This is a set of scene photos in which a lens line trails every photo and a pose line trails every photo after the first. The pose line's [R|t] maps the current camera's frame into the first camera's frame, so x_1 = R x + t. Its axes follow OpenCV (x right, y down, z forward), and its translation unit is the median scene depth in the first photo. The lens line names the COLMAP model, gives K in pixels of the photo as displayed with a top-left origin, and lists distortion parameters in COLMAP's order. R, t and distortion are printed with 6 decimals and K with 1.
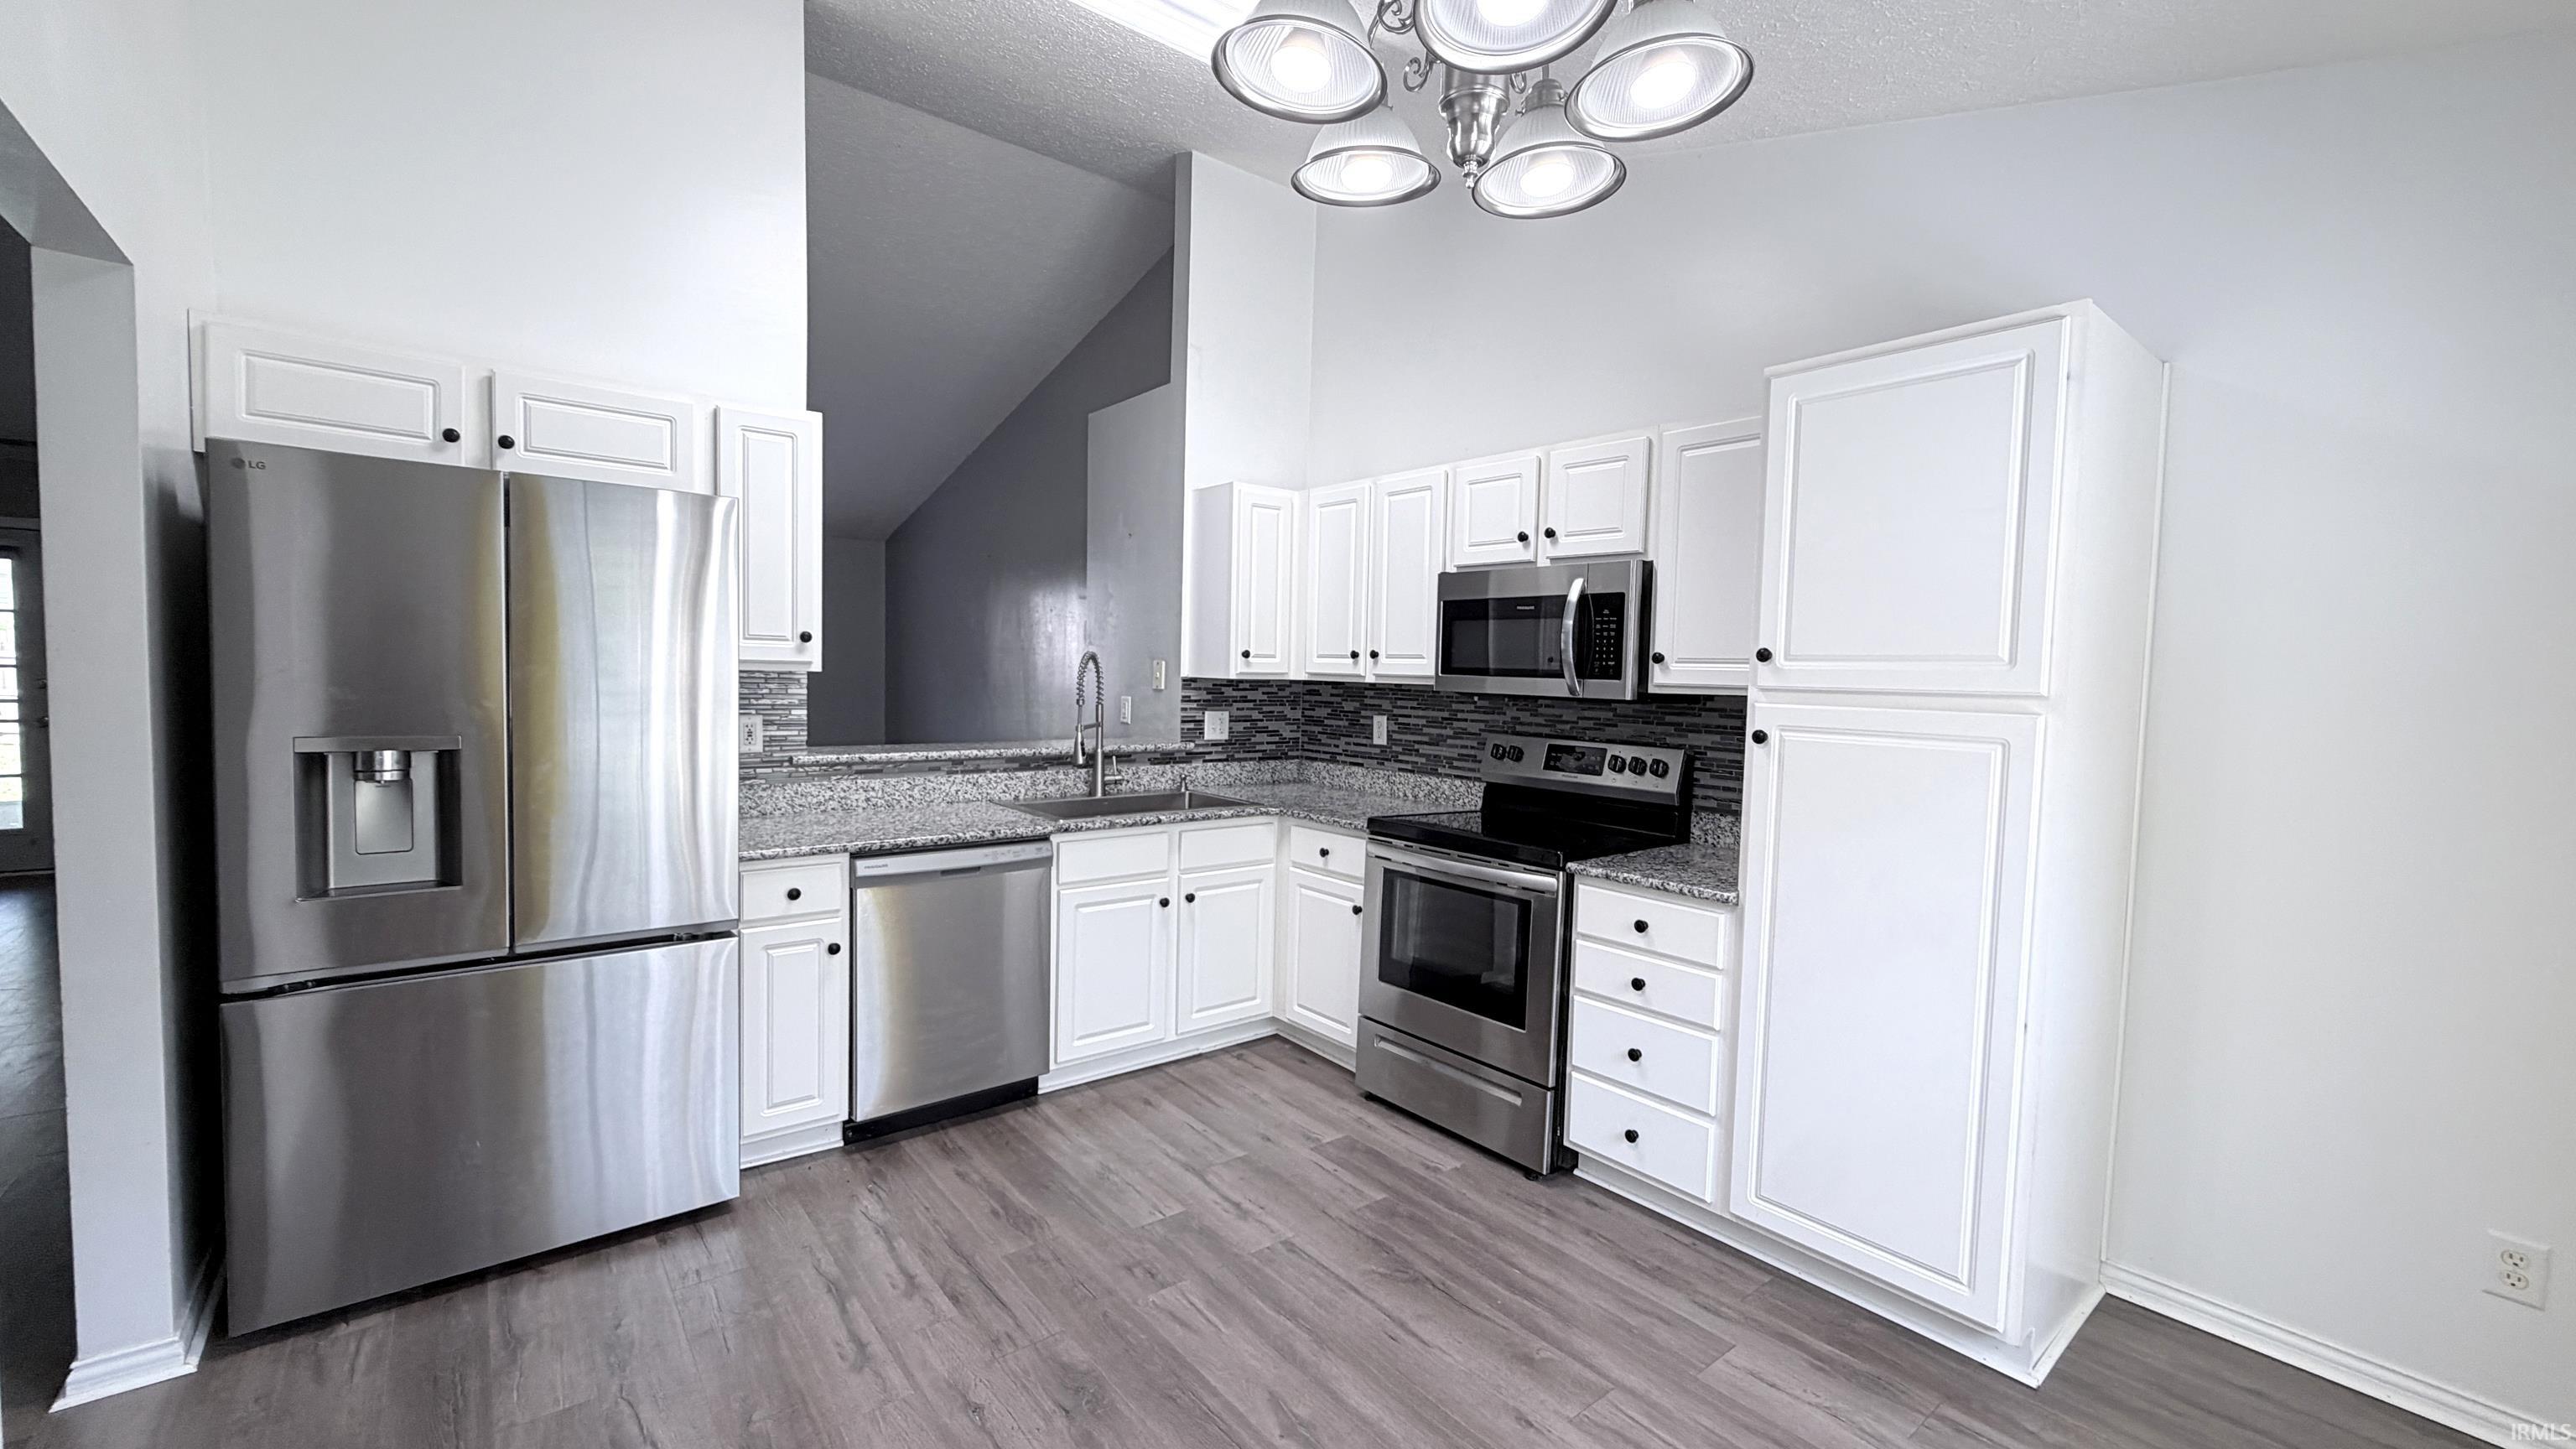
lens RADIAL K [[1031.3, 0, 1287.8], [0, 1031.3, 727.7], [0, 0, 1]] dist [-0.000243, 0.000223]
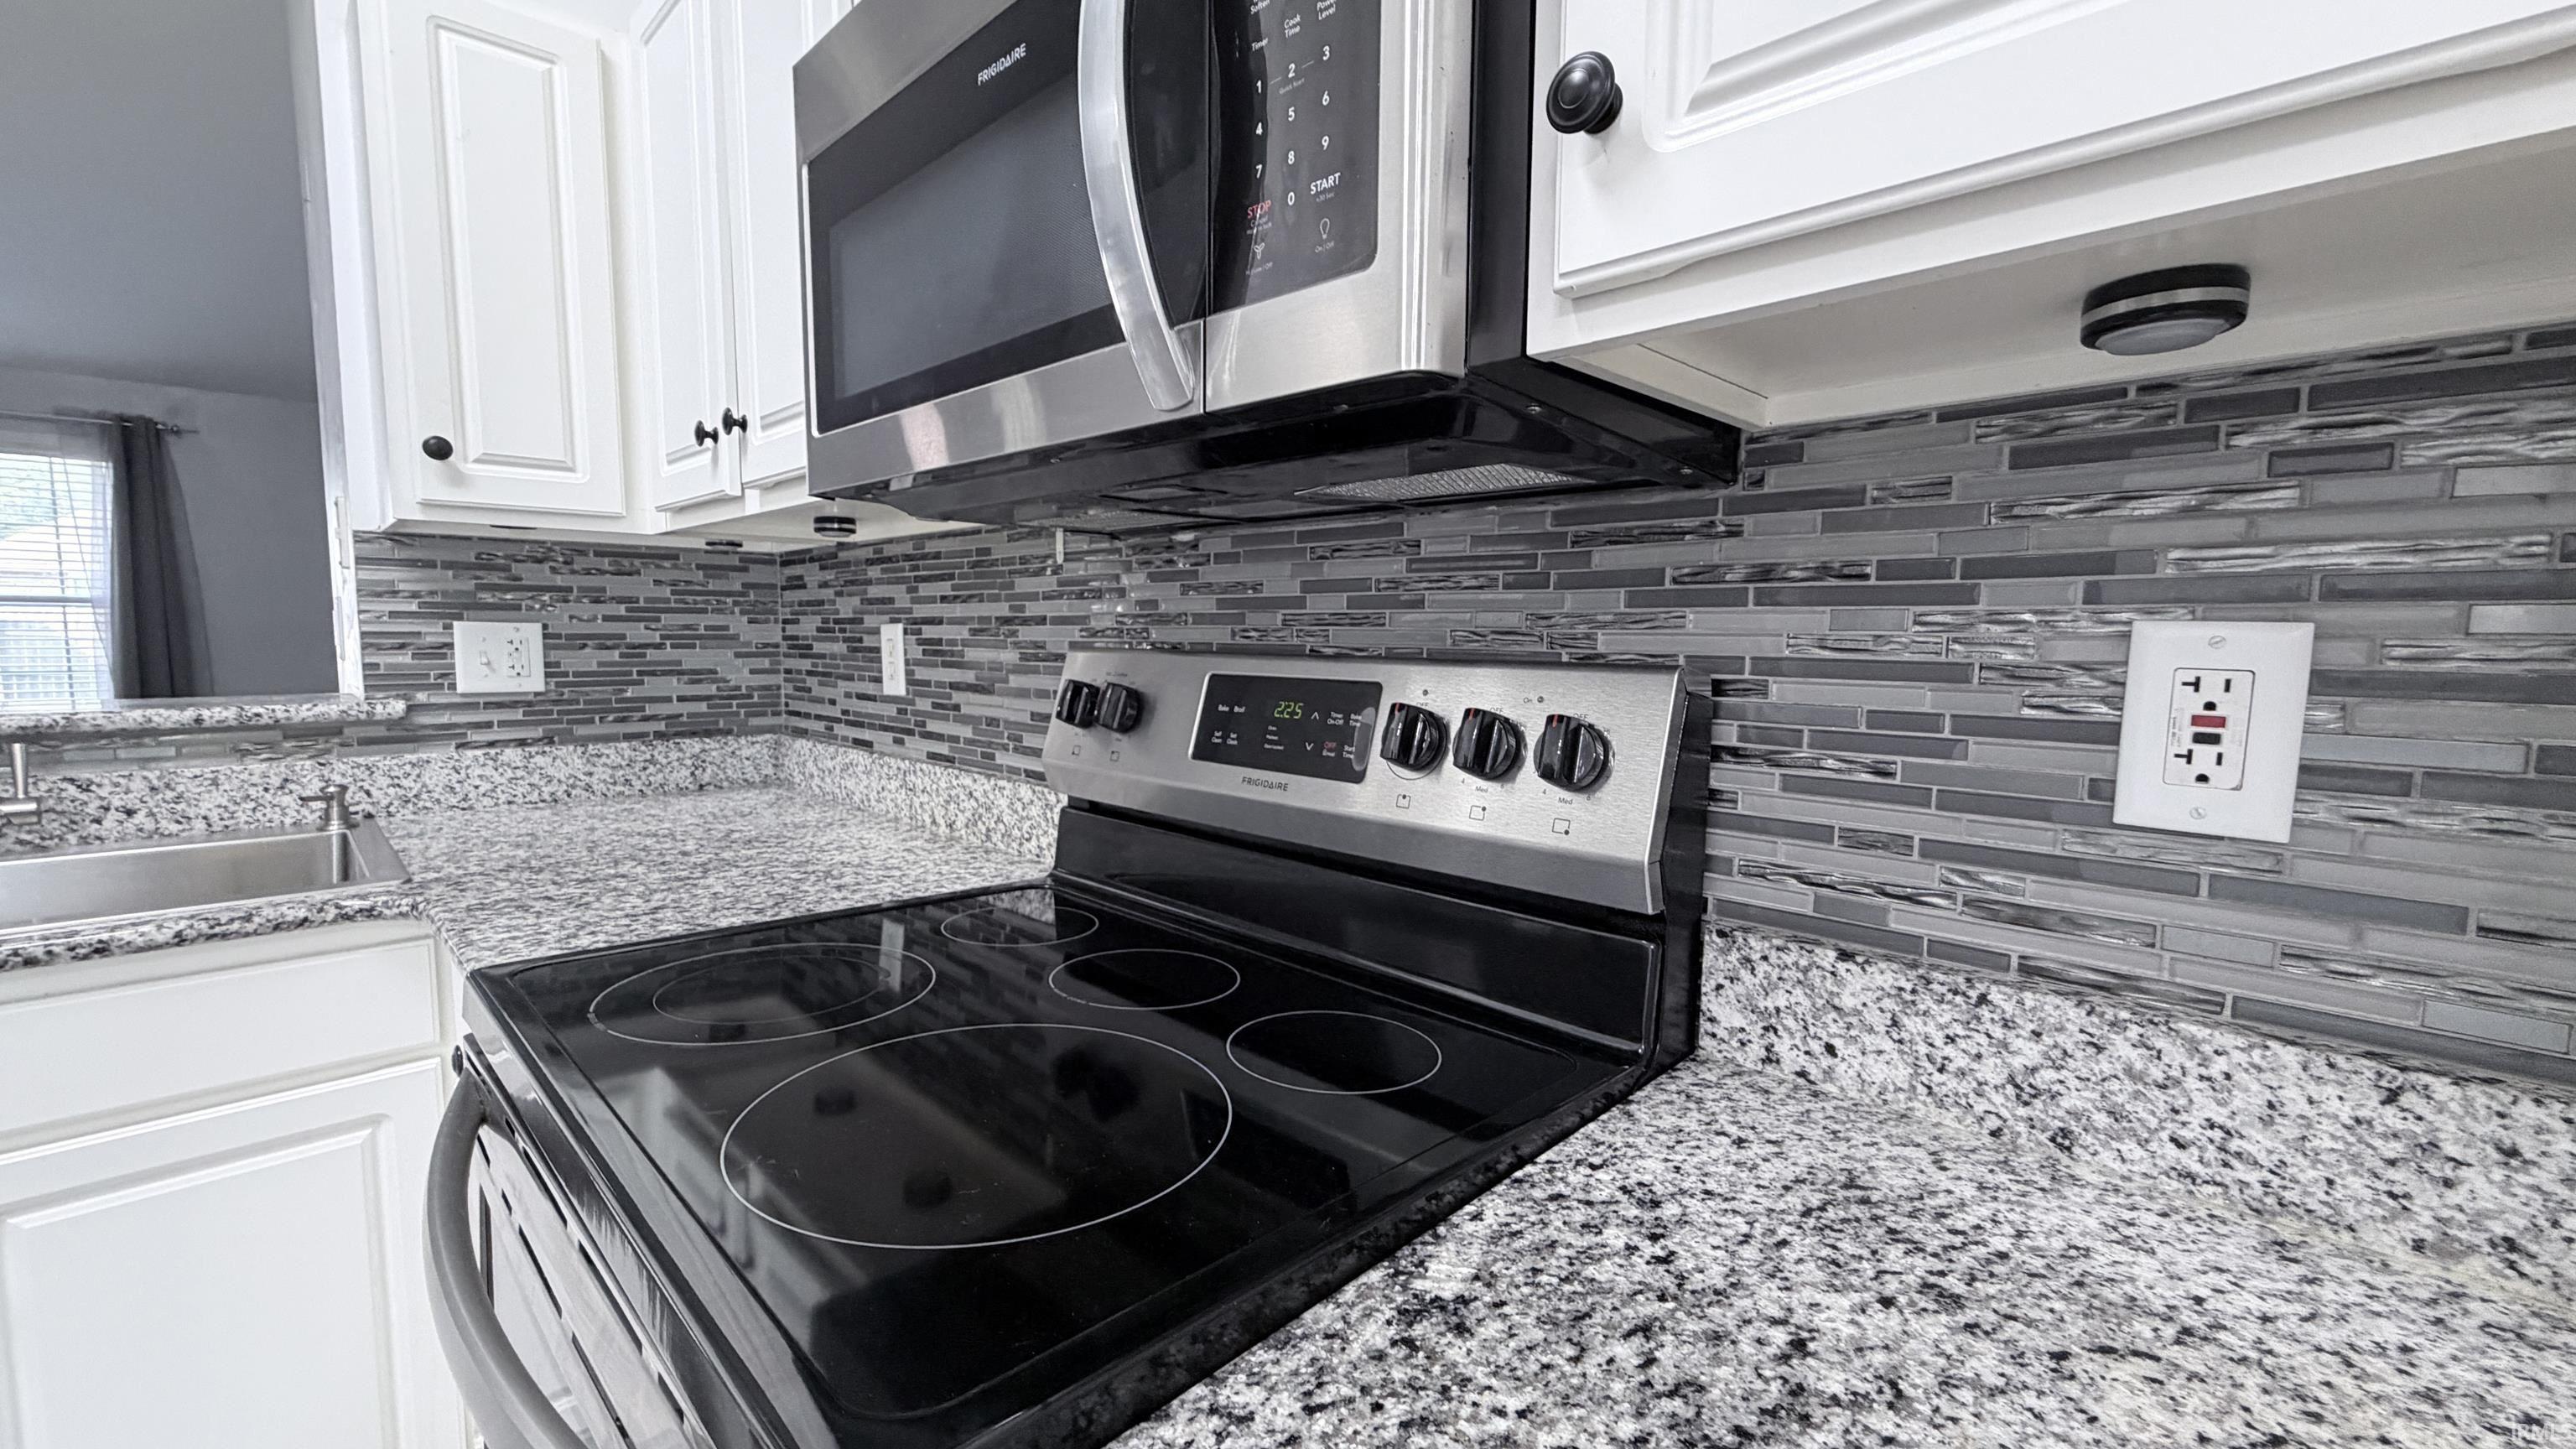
lens RADIAL K [[1031.3, 0, 1289.2], [0, 1031.3, 728.6], [0, 0, 1]] dist [-0.000243, 0.000223]
pose [[0.993911, -0.024430, 0.107446, 0.235114], [0.020400, 0.999052, 0.038449, 0.019944], [-0.108283, -0.036023, 0.993467, 0.673237]]
